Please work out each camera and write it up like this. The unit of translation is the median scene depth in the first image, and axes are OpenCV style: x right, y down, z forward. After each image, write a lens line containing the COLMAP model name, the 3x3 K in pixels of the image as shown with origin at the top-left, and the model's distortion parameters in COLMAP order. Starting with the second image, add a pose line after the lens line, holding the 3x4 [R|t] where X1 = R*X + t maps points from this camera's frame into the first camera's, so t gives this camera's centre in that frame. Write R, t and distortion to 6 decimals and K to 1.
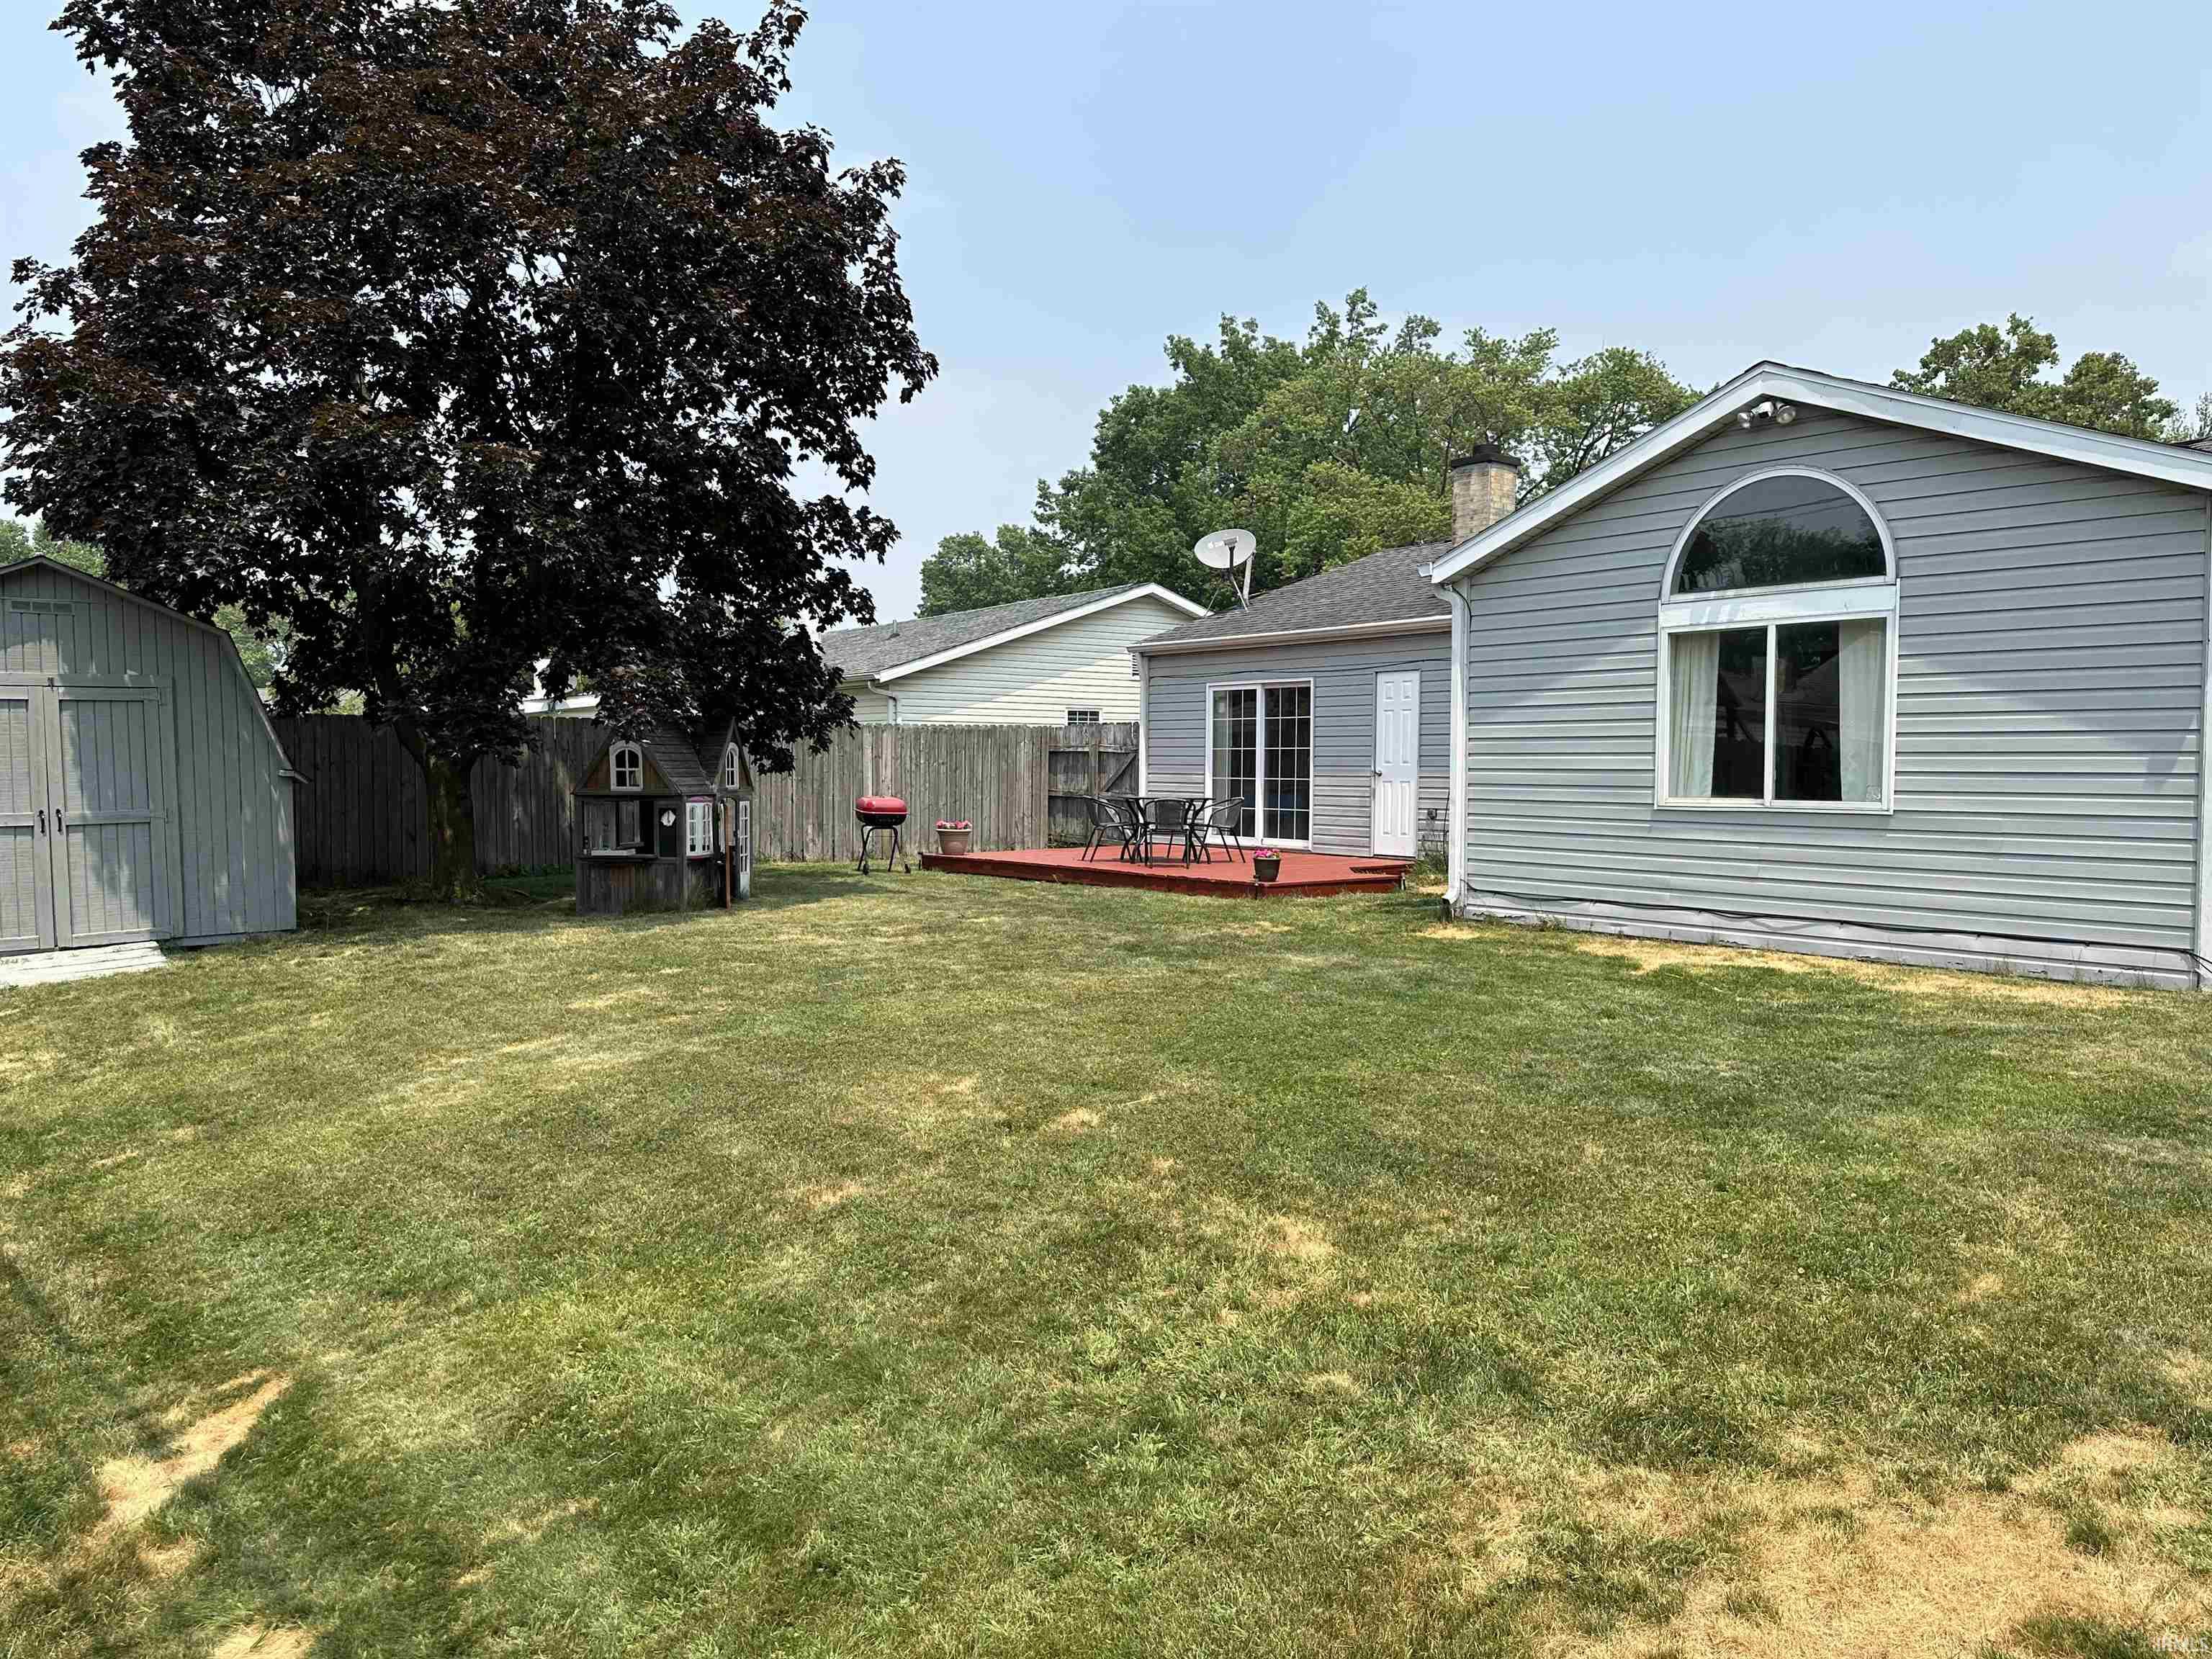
lens RADIAL K [[1547.0, 0, 1095.7], [0, 1547.0, 882.3], [0, 0, 1]] dist [0.193076, 0.000331]
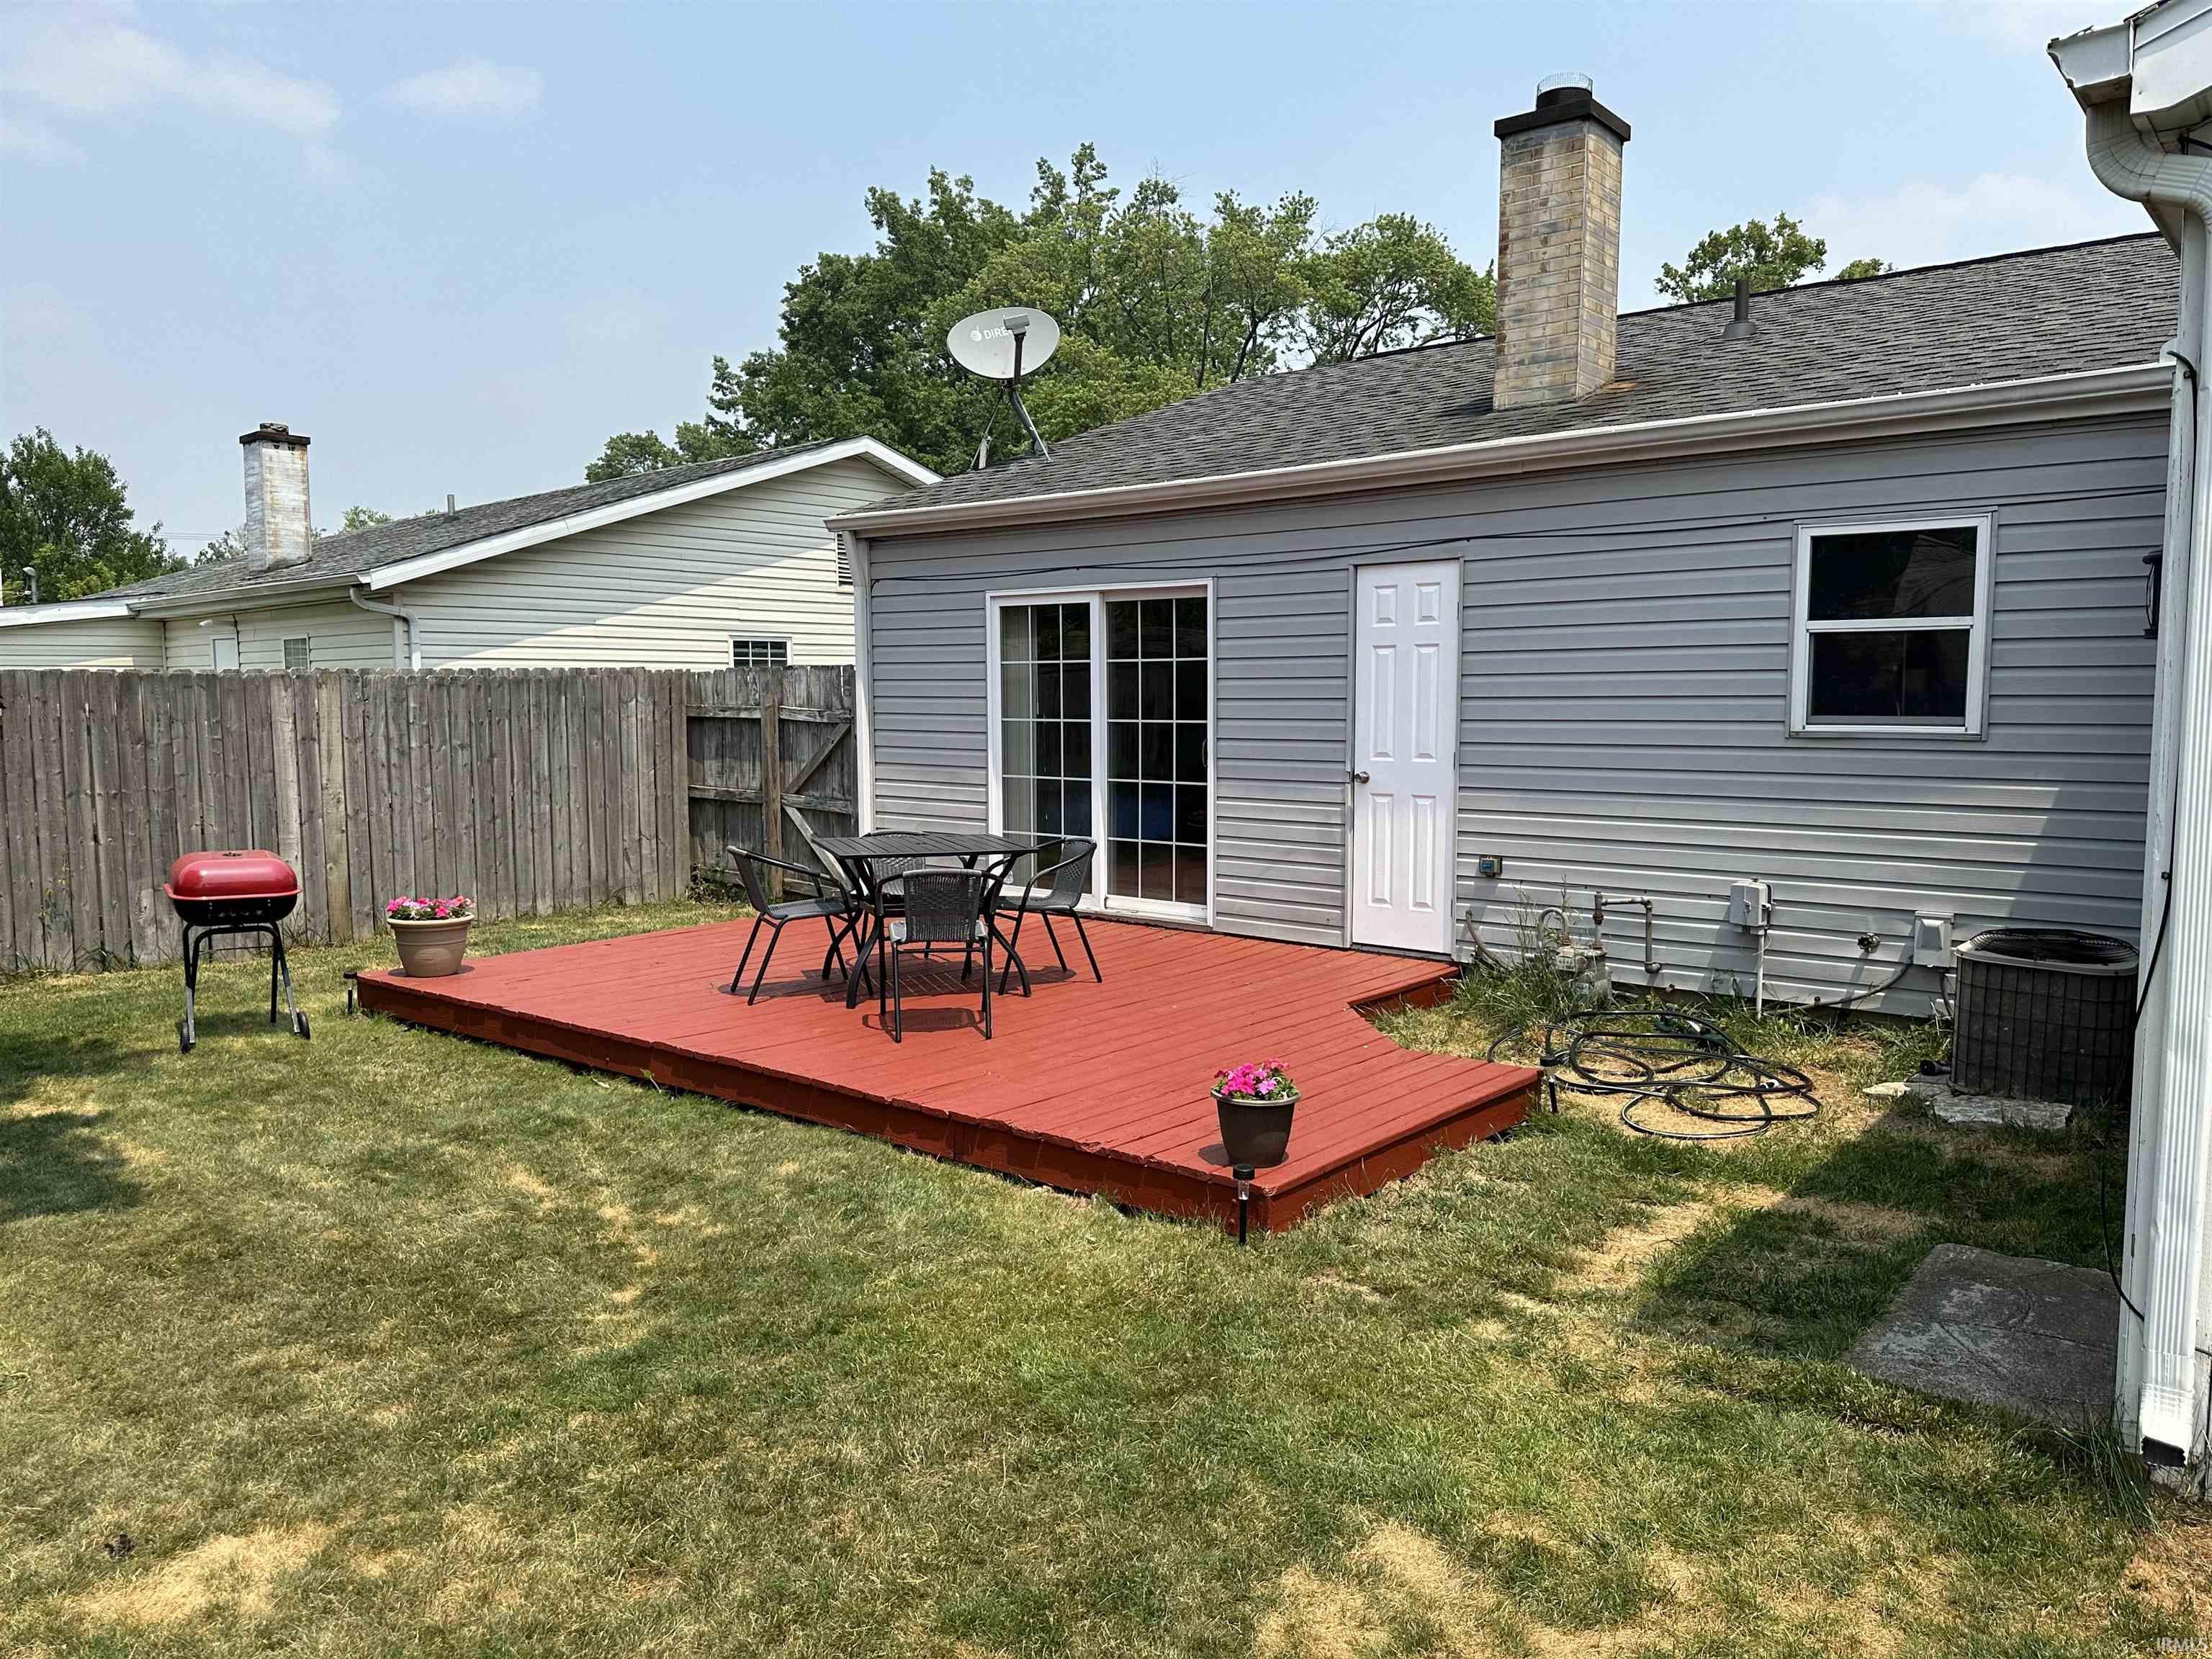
lens RADIAL K [[1564.9, 0, 1108.5], [0, 1564.9, 848.2], [0, 0, 1]] dist [0.196928, -0.307832]
pose [[0.982005, -0.029944, 0.186466, 0.010356], [0.025244, 0.999302, 0.027526, -0.050742], [-0.187160, -0.022324, 0.982076, 0.428858]]
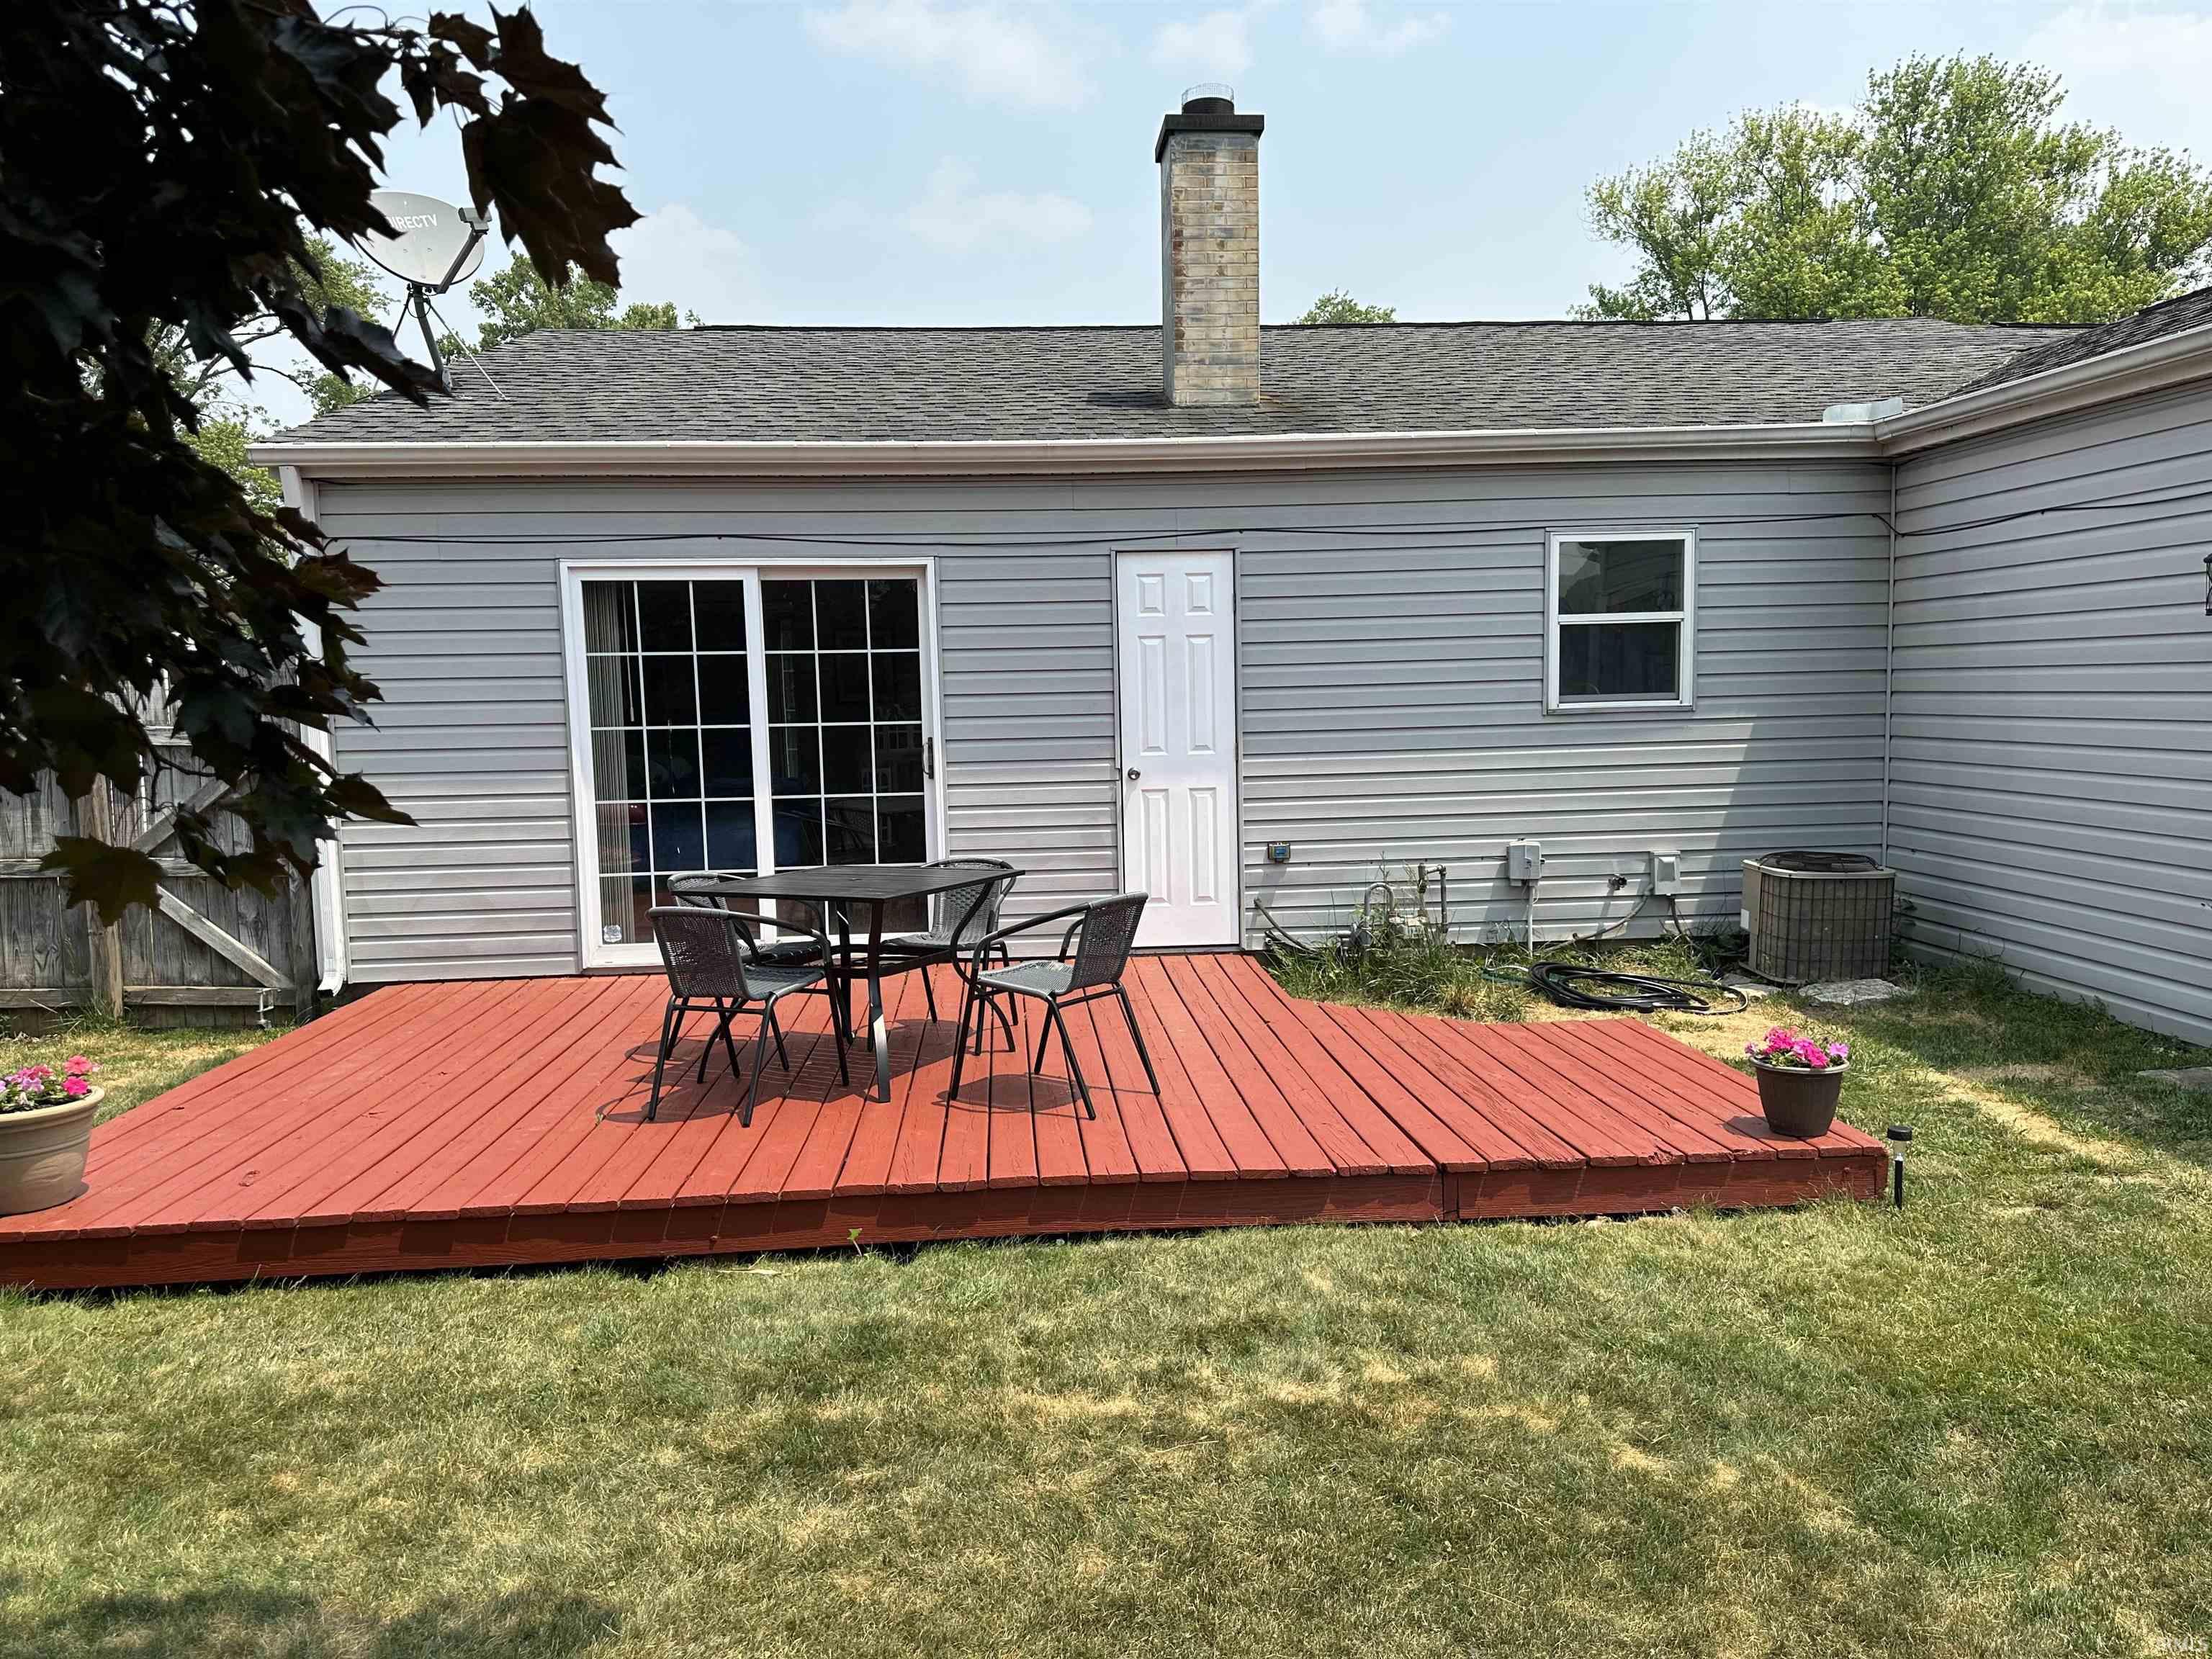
lens RADIAL K [[1564.9, 0, 1108.5], [0, 1564.9, 848.2], [0, 0, 1]] dist [0.196928, -0.307832]
pose [[0.576382, -0.099731, 0.811072, -0.159337], [0.090634, 0.994203, 0.057841, -0.060420], [-0.812139, 0.040172, 0.582080, 0.588798]]
